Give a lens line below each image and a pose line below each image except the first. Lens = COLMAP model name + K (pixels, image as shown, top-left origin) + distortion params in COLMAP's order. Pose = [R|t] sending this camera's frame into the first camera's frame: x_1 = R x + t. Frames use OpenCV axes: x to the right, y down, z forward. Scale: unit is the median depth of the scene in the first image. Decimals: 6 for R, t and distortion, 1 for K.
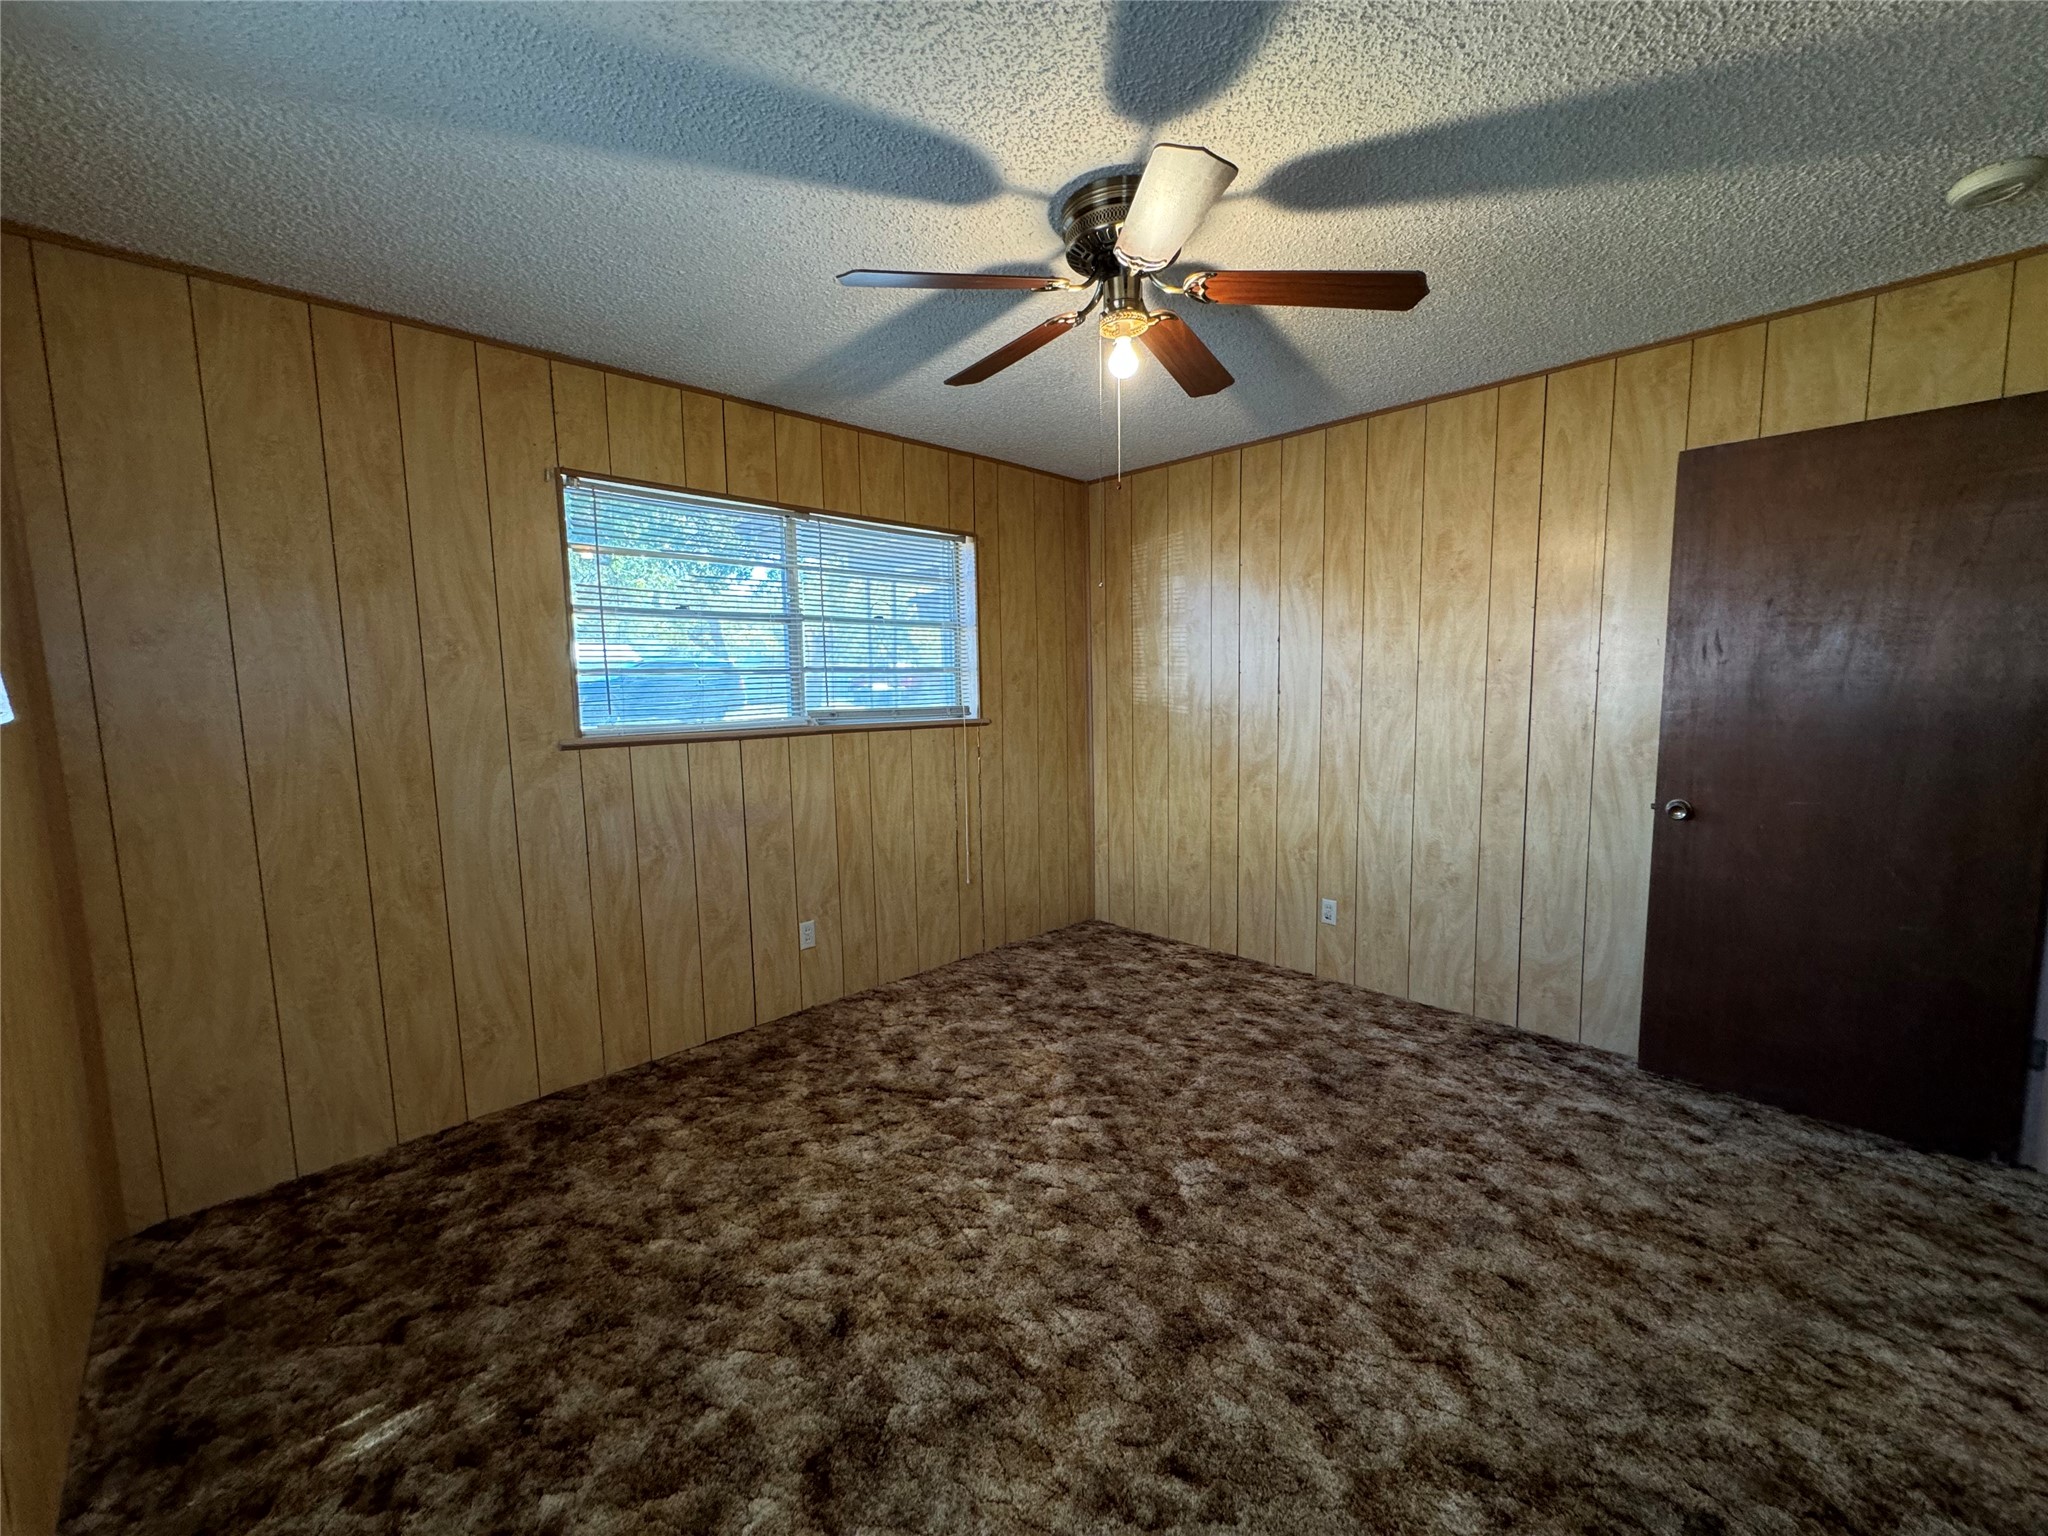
lens RADIAL K [[816.4, 0, 1026.1], [0, 816.4, 756.9], [0, 0, 1]] dist [-0.000612, 0.000070]
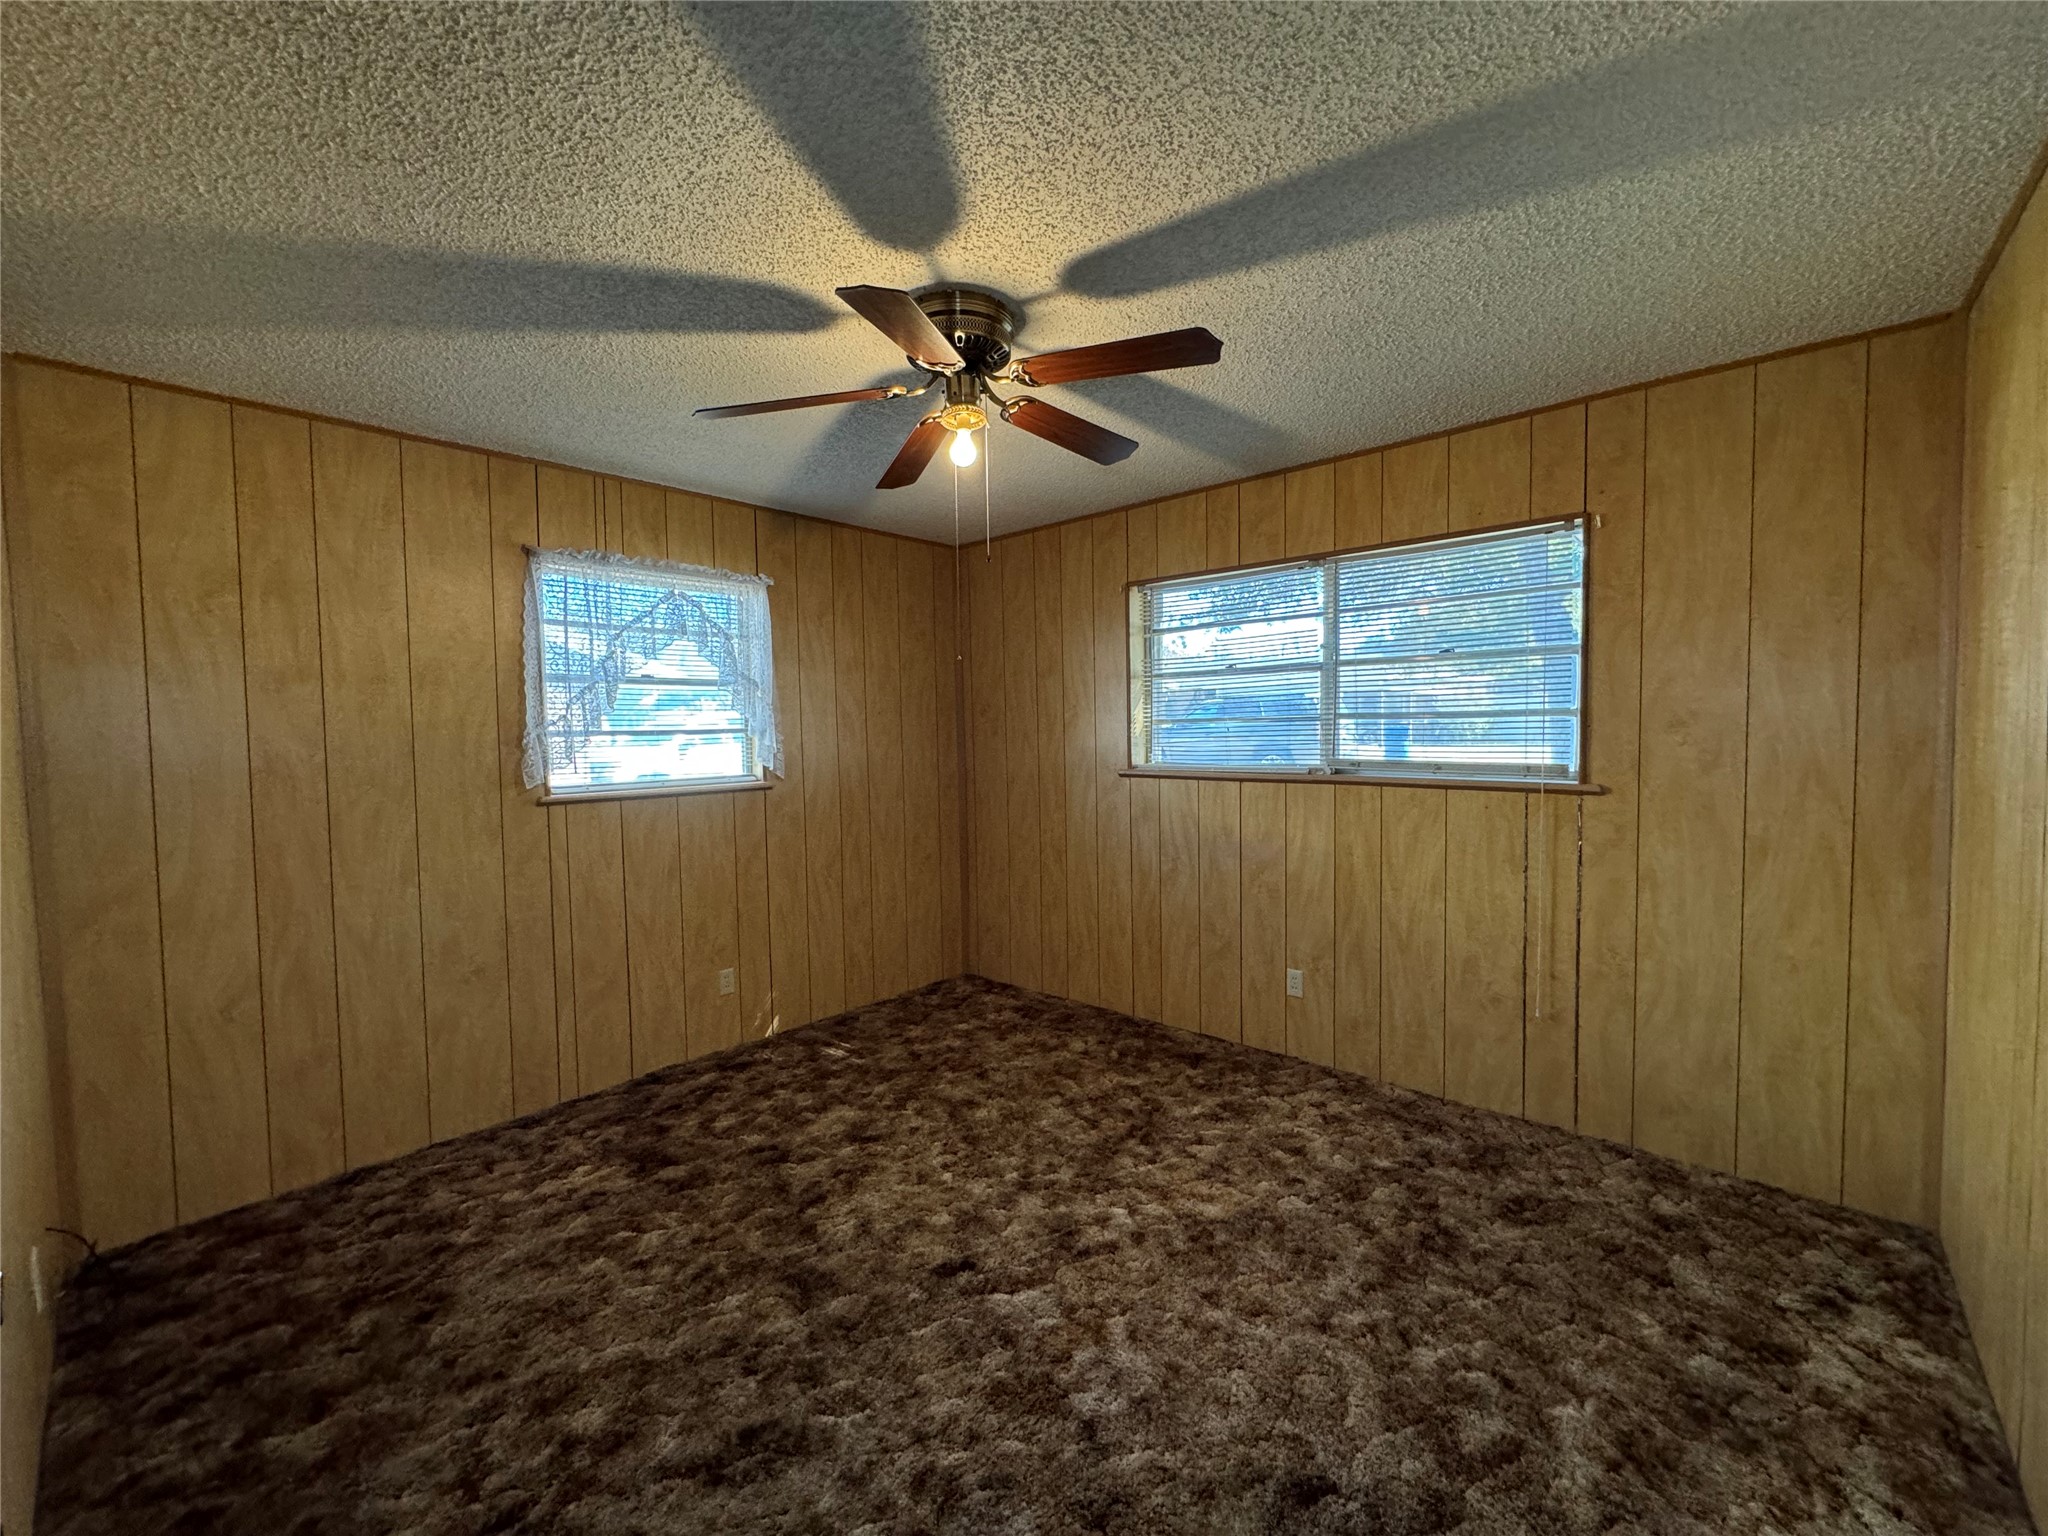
lens RADIAL K [[816.4, 0, 1025.7], [0, 816.4, 761.2], [0, 0, 1]] dist [-0.000612, 0.000070]
pose [[0.060803, 0.054883, -0.996640, 0.822945], [-0.075274, 0.995896, 0.050250, -0.091593], [0.995307, 0.071966, 0.064685, 0.702902]]
